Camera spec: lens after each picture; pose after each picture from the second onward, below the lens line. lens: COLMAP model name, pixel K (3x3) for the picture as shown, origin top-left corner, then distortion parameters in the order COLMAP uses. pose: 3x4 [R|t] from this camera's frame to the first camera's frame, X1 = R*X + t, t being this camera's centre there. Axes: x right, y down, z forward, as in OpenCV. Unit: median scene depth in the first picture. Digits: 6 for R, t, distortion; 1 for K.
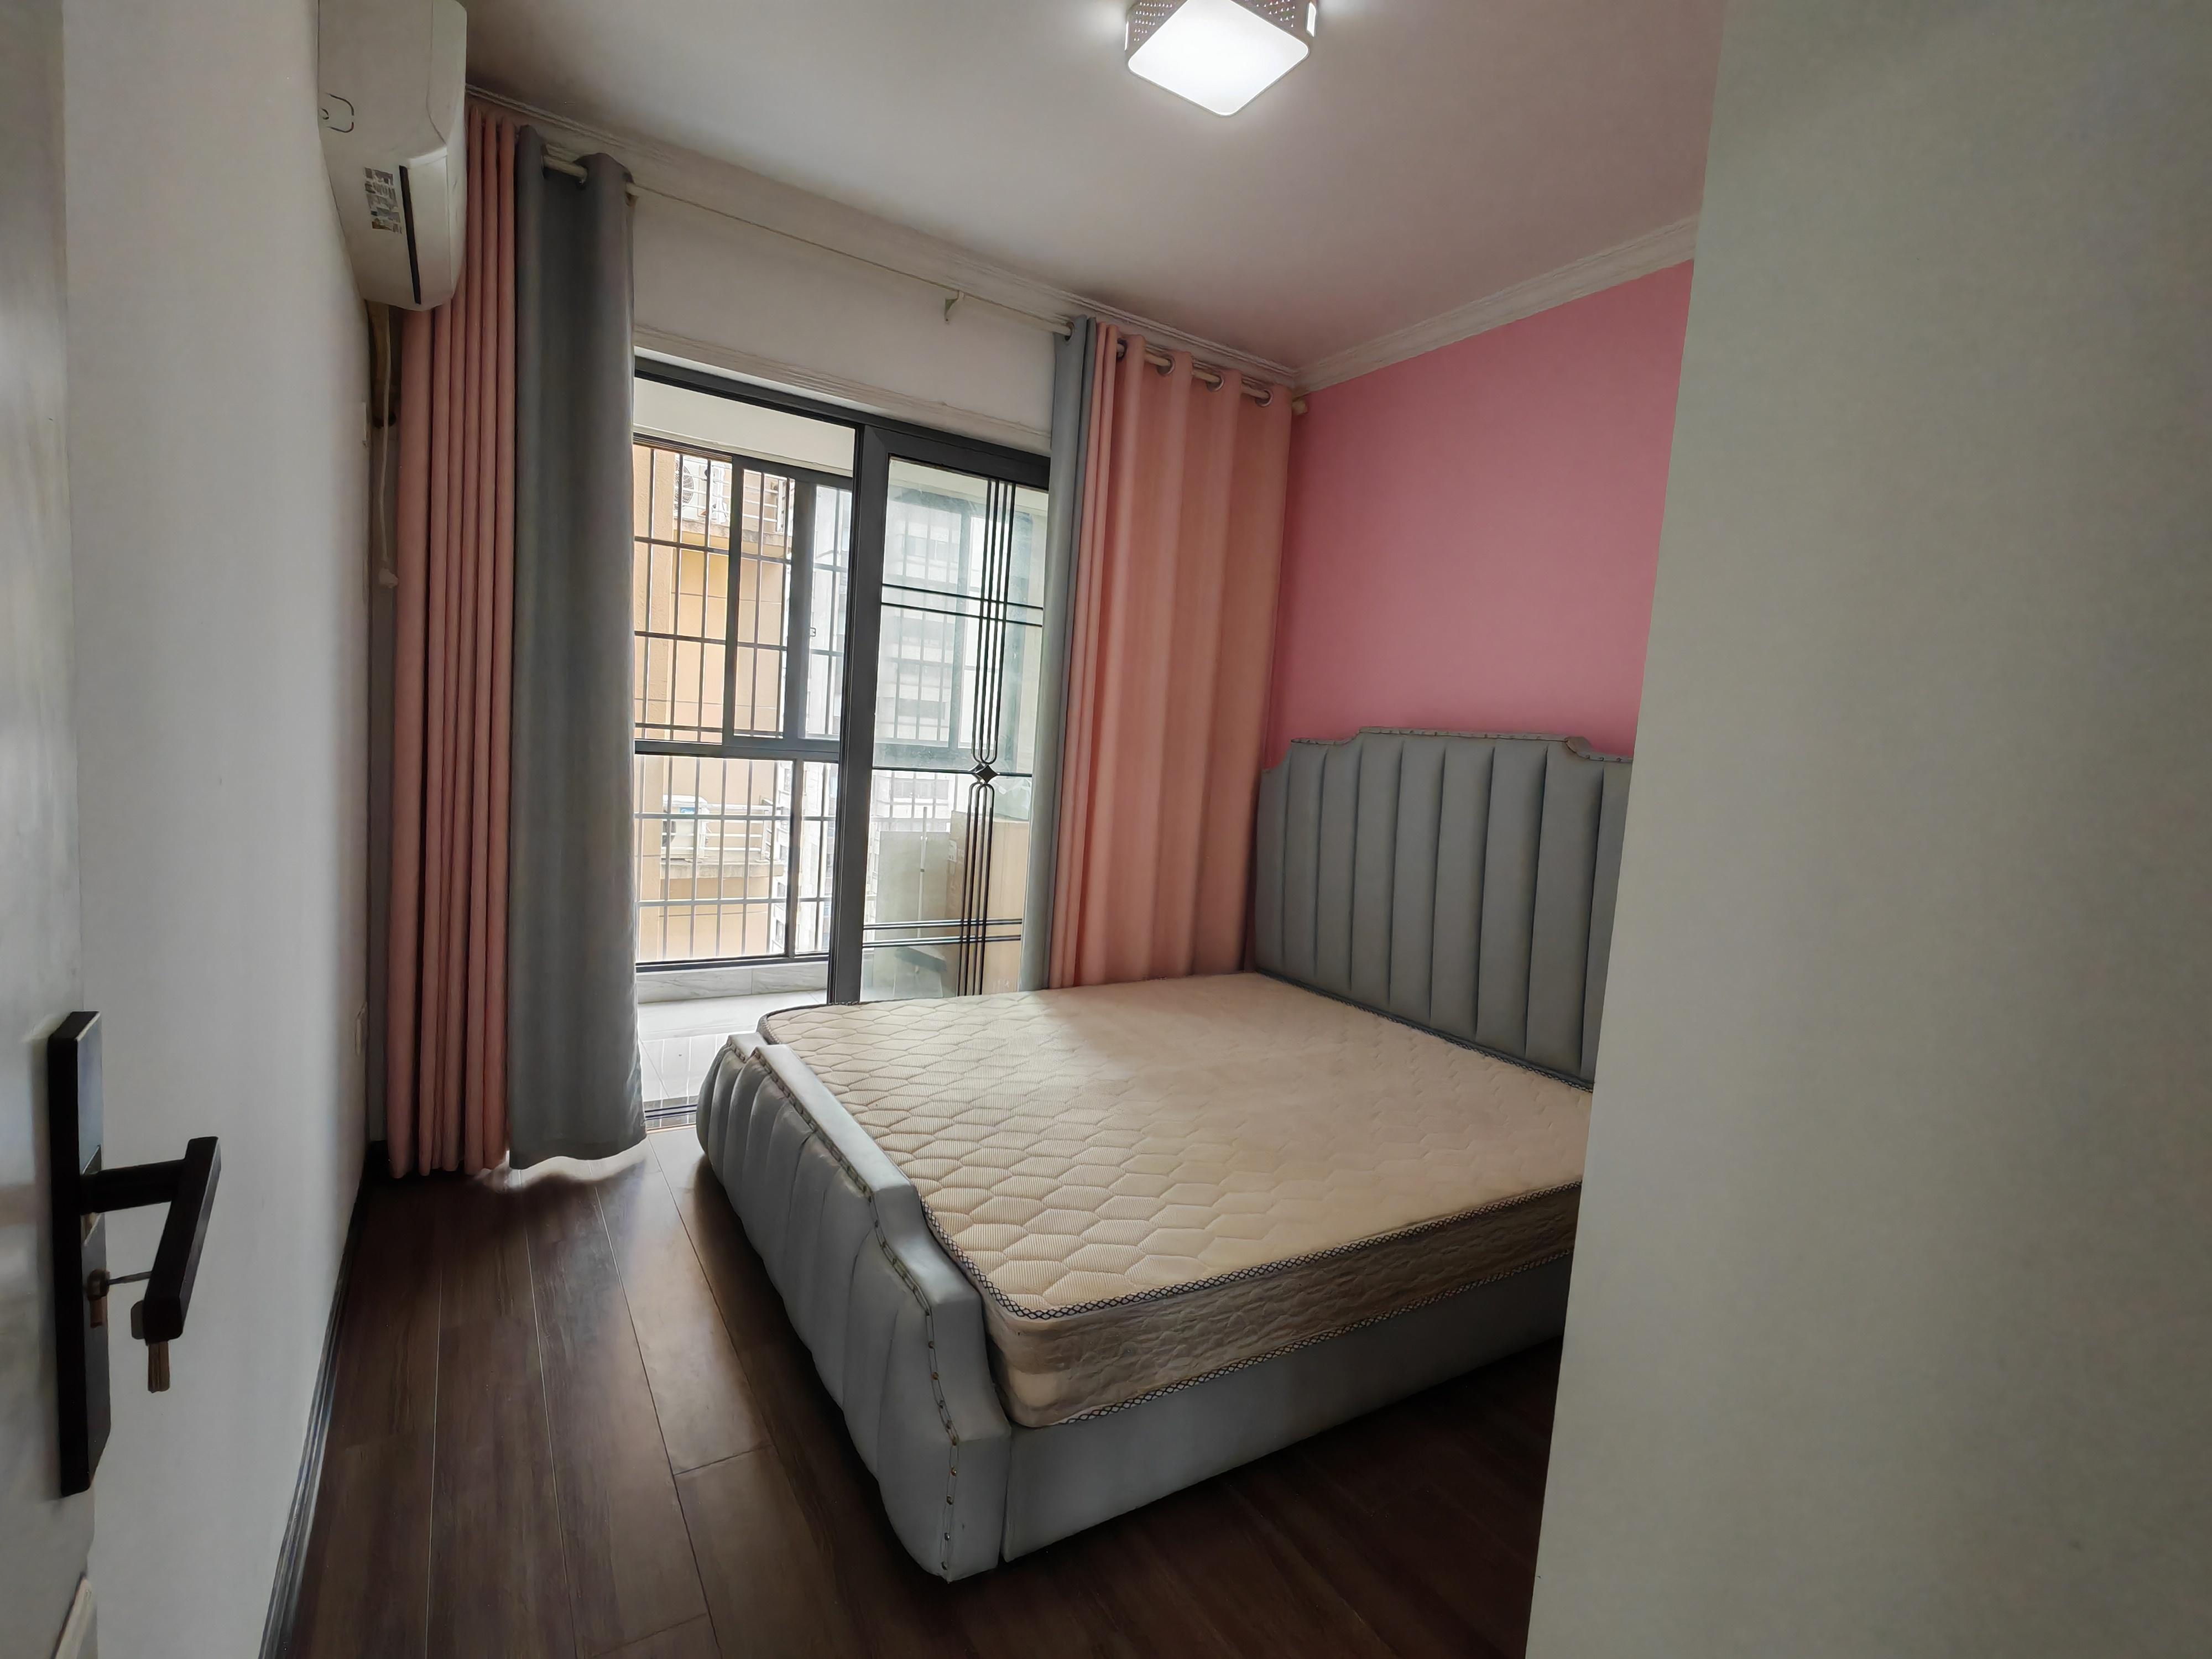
lens RADIAL K [[1009.3, 0, 1099.3], [0, 1009.3, 823.8], [0, 0, 1]] dist [-0.000234, -0.000014]
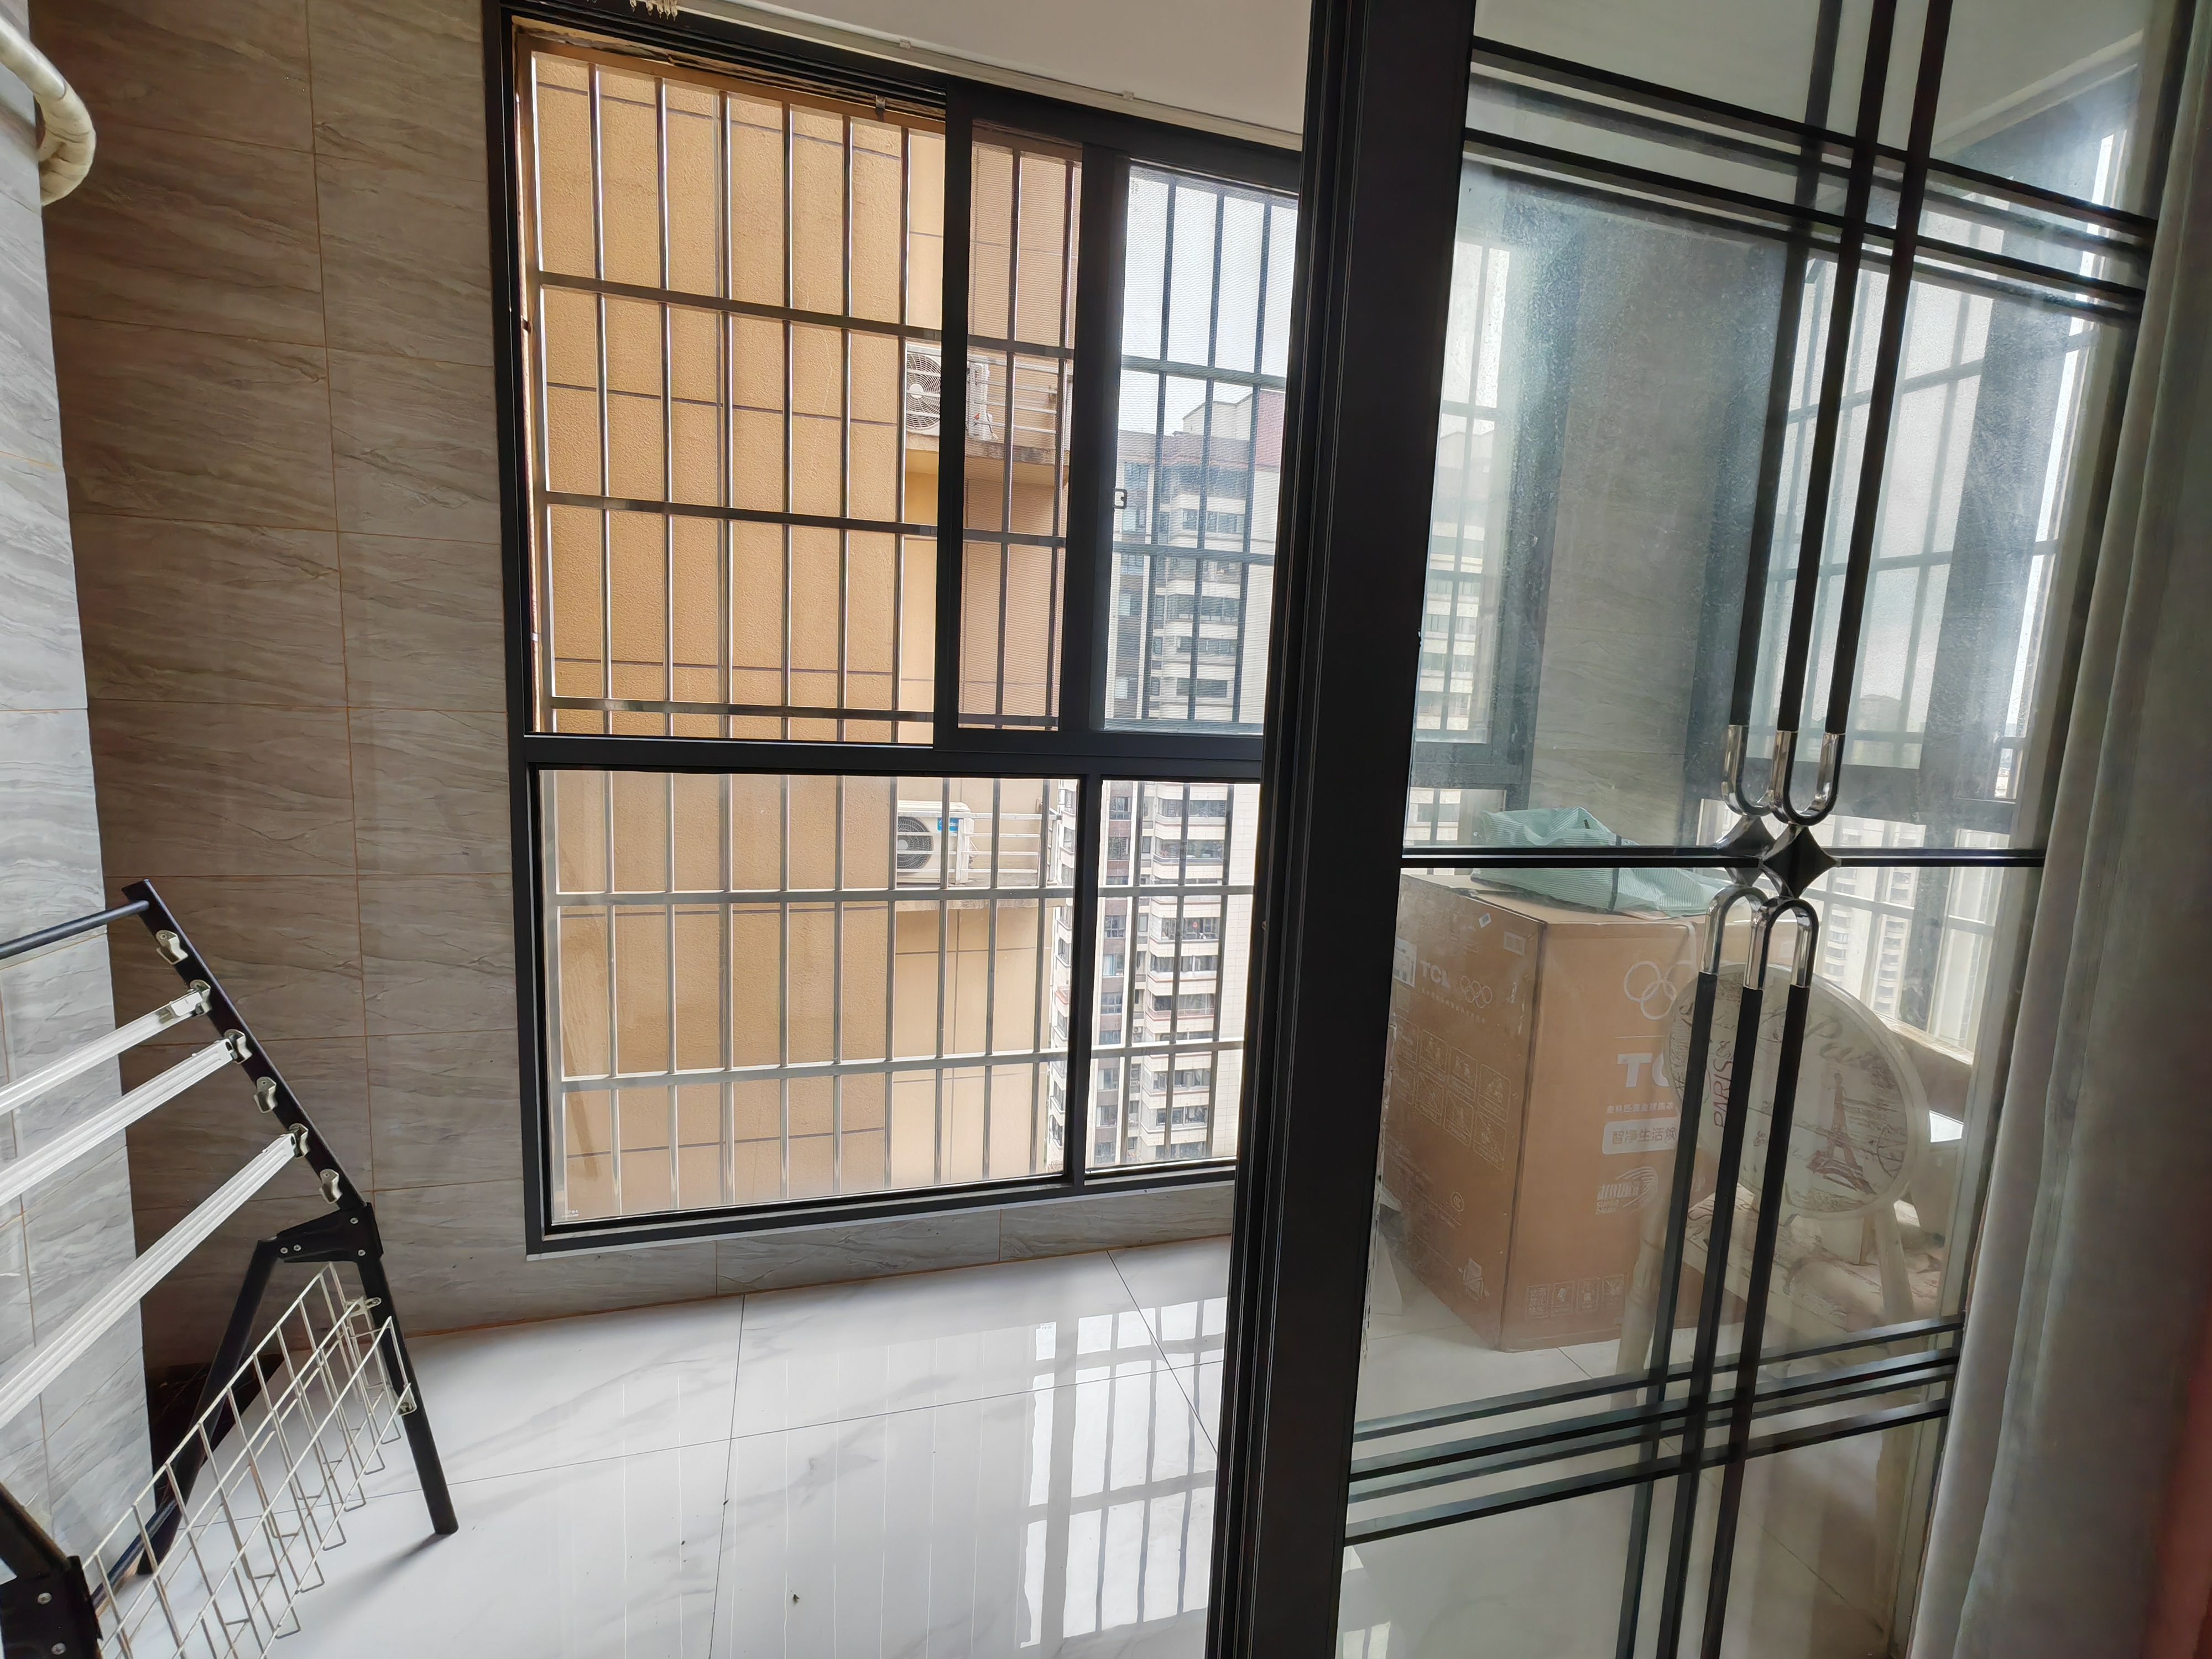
lens RADIAL K [[1009.3, 0, 1099.3], [0, 1009.3, 823.8], [0, 0, 1]] dist [-0.000234, -0.000014]
pose [[0.961542, 0.002122, -0.274651, -0.168204], [0.002452, 0.999864, 0.016307, -0.049590], [0.274648, -0.016353, 0.961406, 0.558940]]
